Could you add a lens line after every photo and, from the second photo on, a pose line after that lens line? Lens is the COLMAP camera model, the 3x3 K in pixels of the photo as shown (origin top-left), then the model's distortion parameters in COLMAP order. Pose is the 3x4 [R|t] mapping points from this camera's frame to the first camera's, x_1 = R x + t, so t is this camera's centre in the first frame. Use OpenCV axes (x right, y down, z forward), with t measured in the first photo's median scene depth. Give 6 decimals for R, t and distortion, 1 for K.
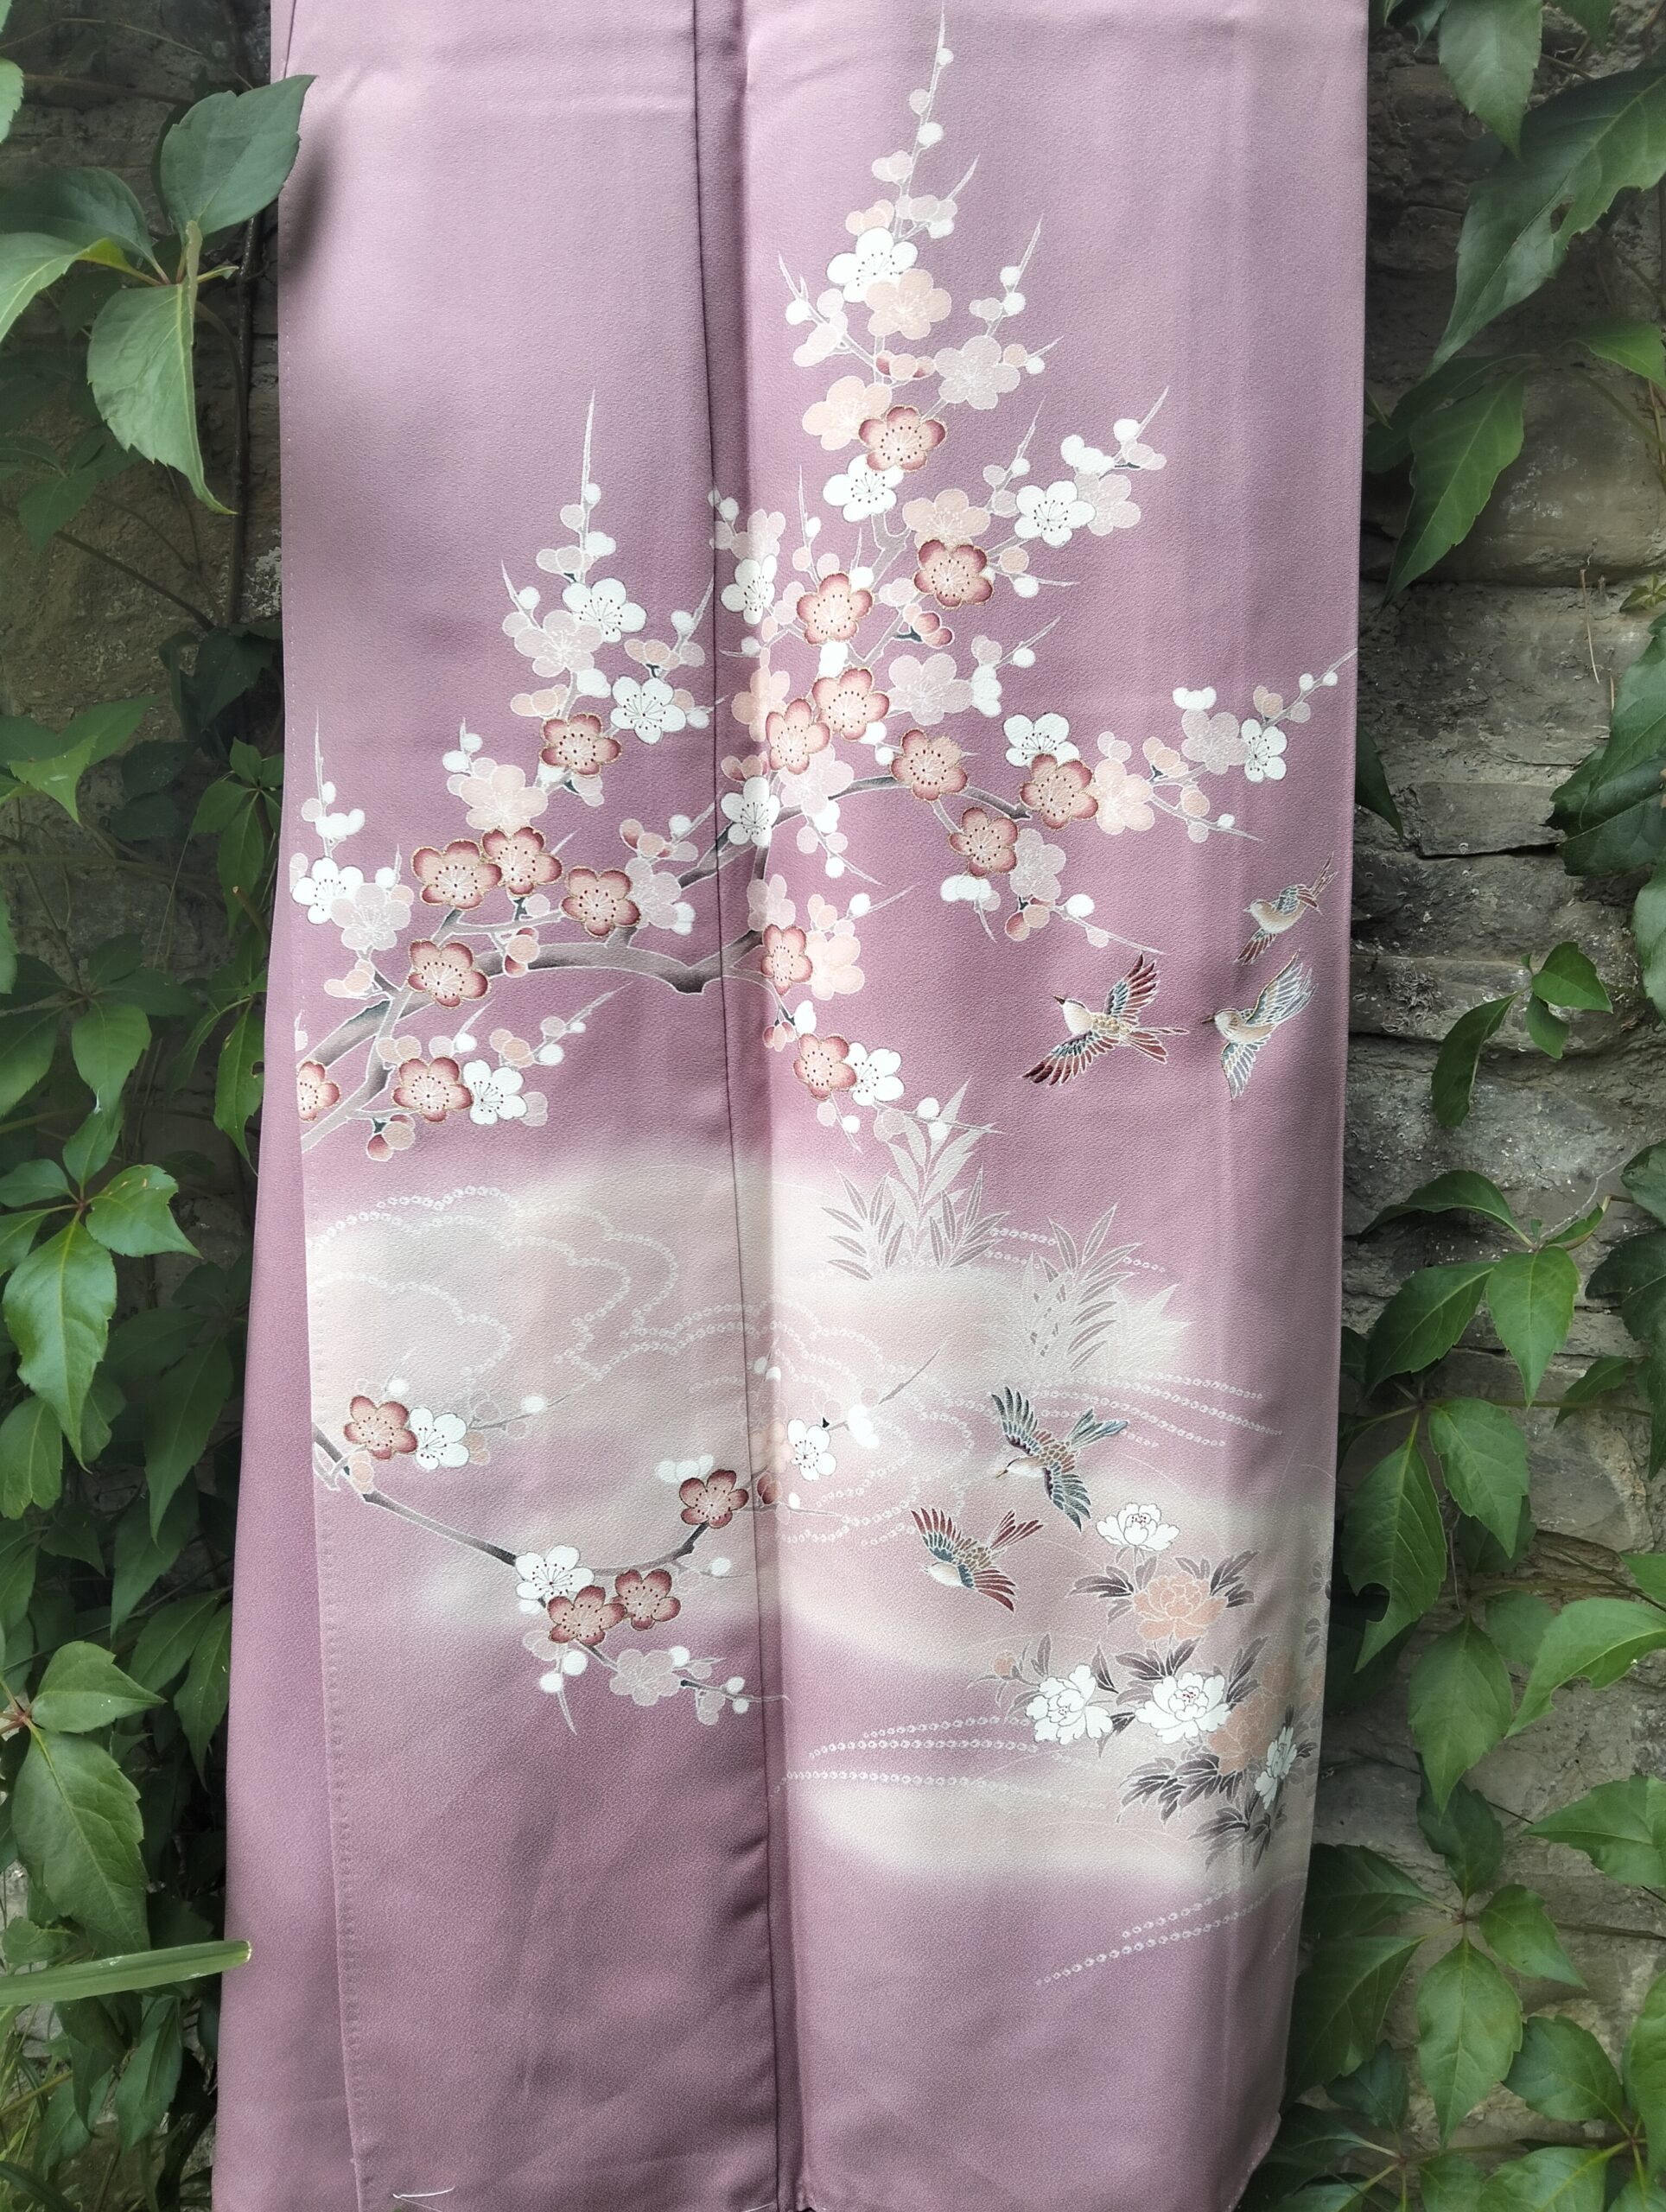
lens RADIAL K [[1694.3, 0, 833.8], [0, 1694.3, 1105.9], [0, 0, 1]] dist [0.083130, -0.175311]
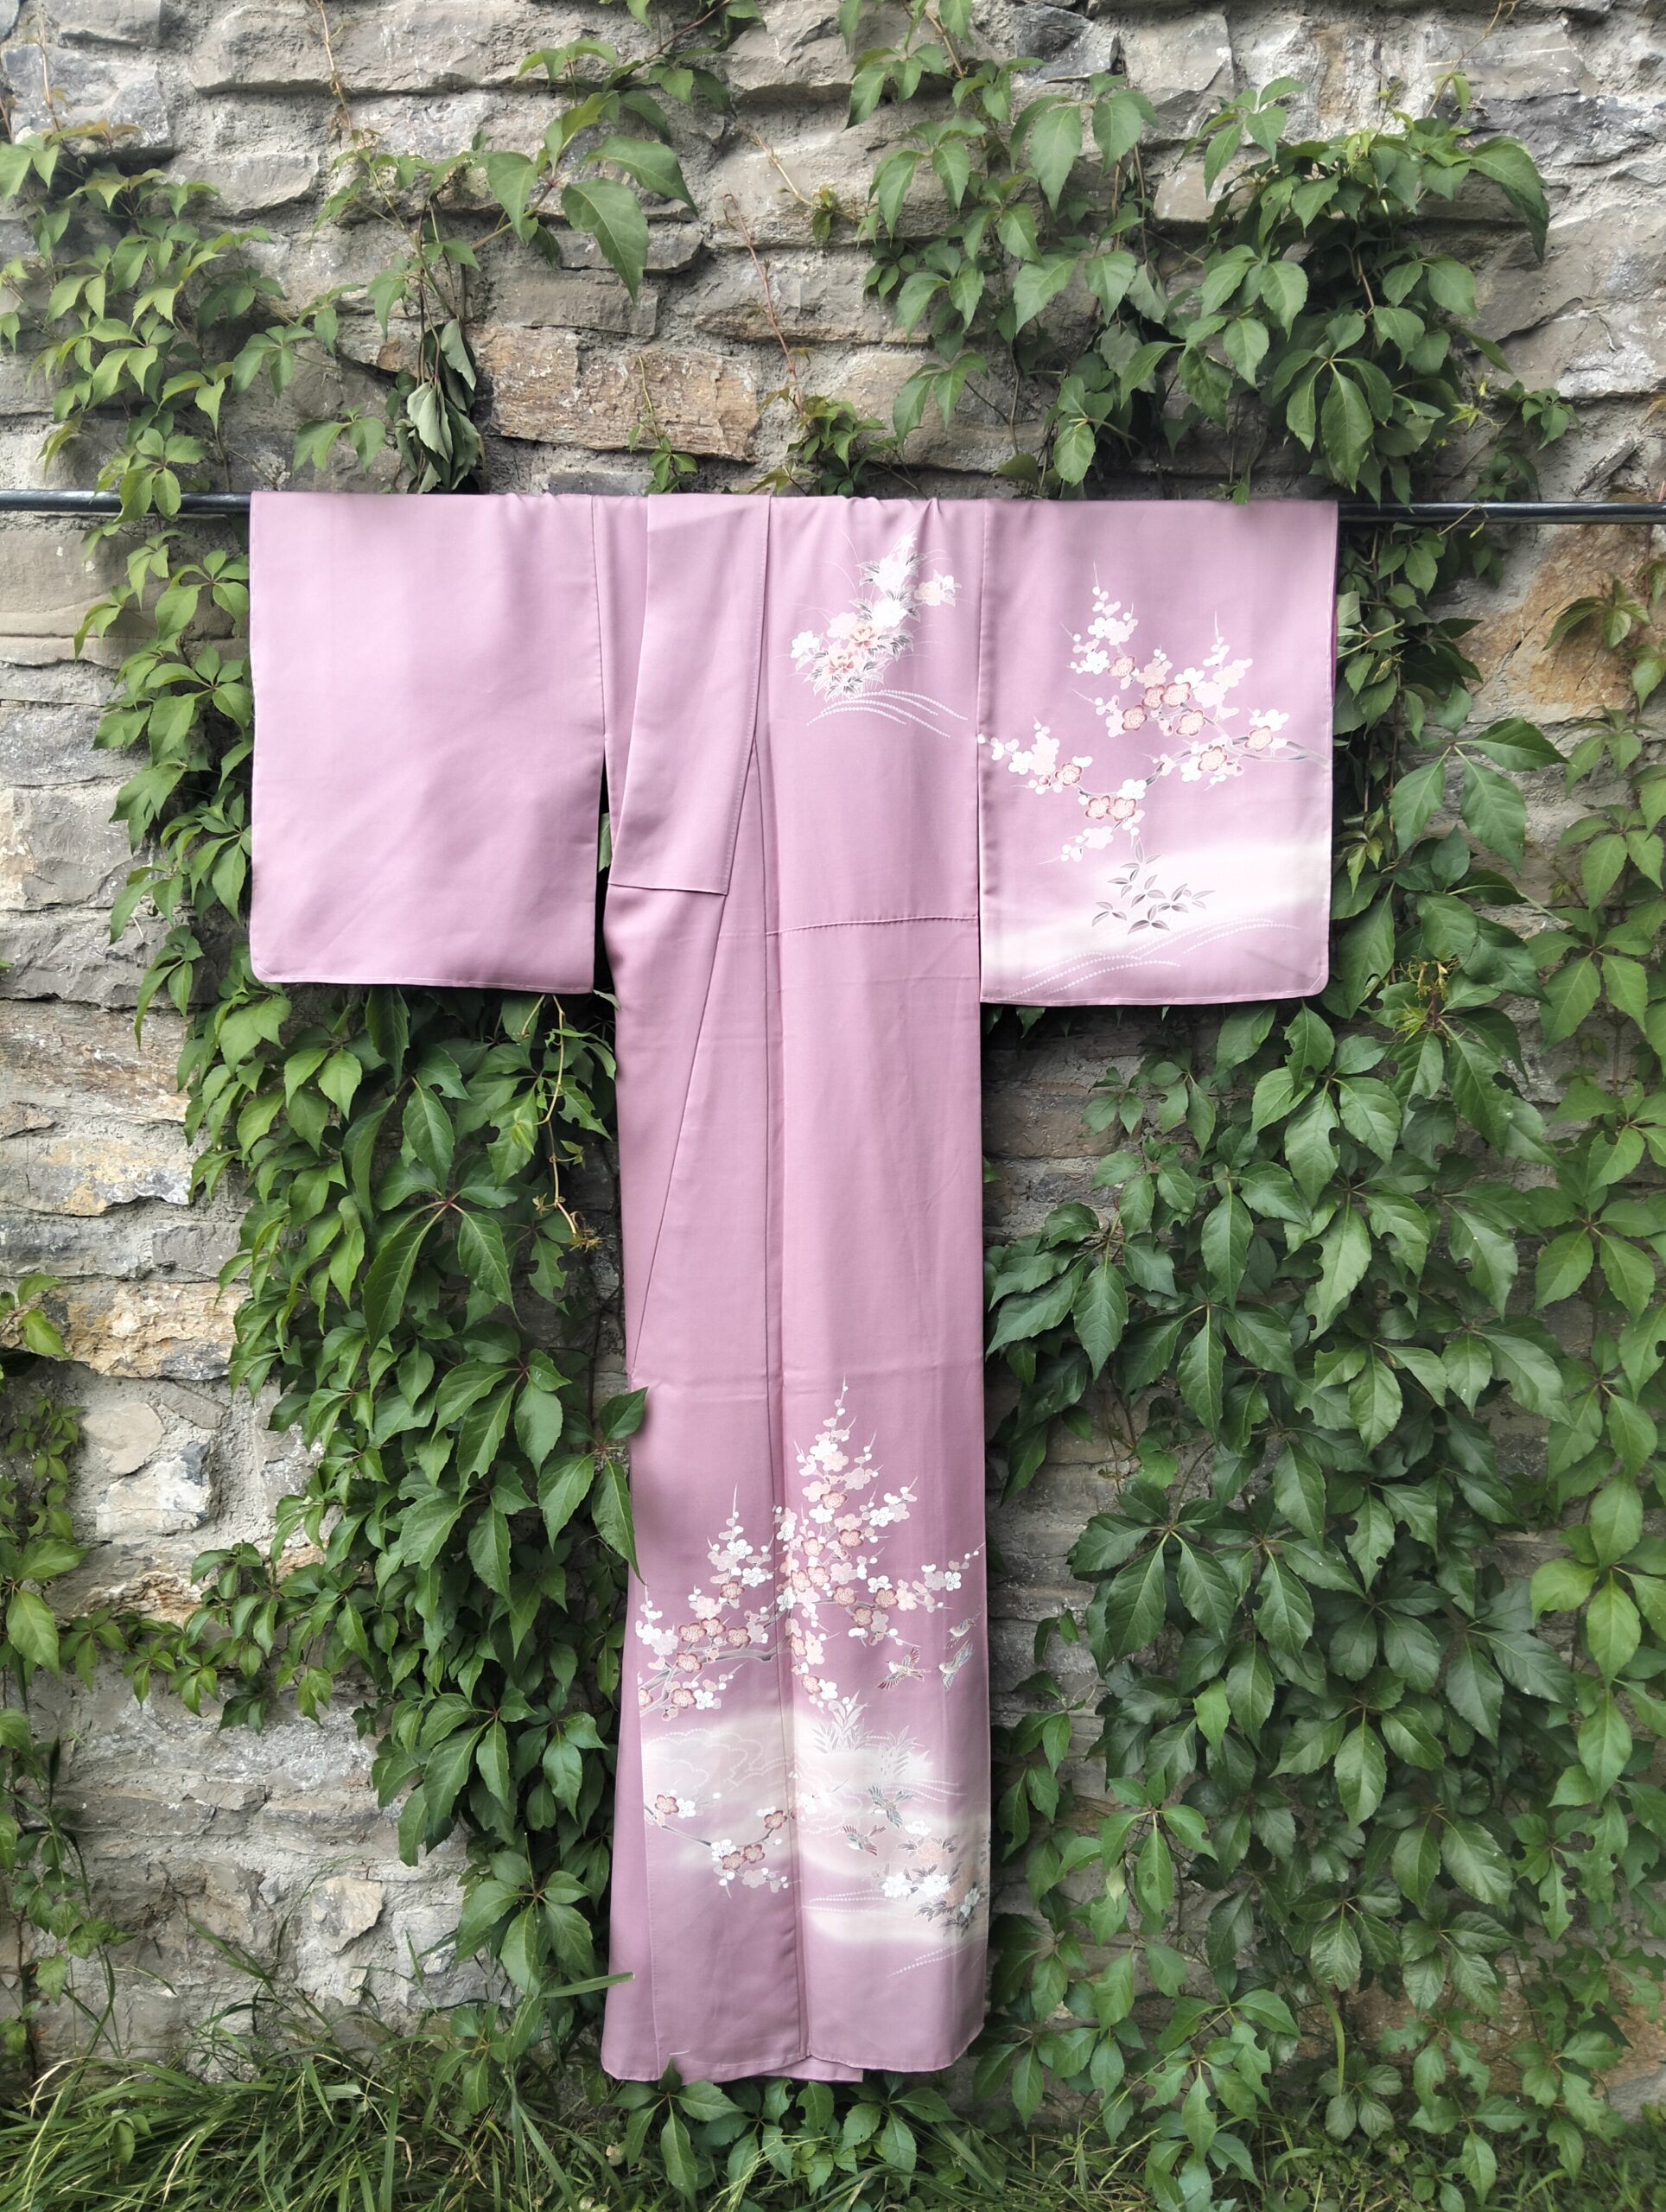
lens RADIAL K [[1658.7, 0, 829.4], [0, 1658.7, 1098.9], [0, 0, 1]] dist [0.071797, -0.130096]
pose [[0.999426, -0.015990, 0.029876, -0.047411], [0.015102, 0.999444, 0.029716, -1.190472], [-0.030335, -0.029248, 0.999112, -2.014170]]
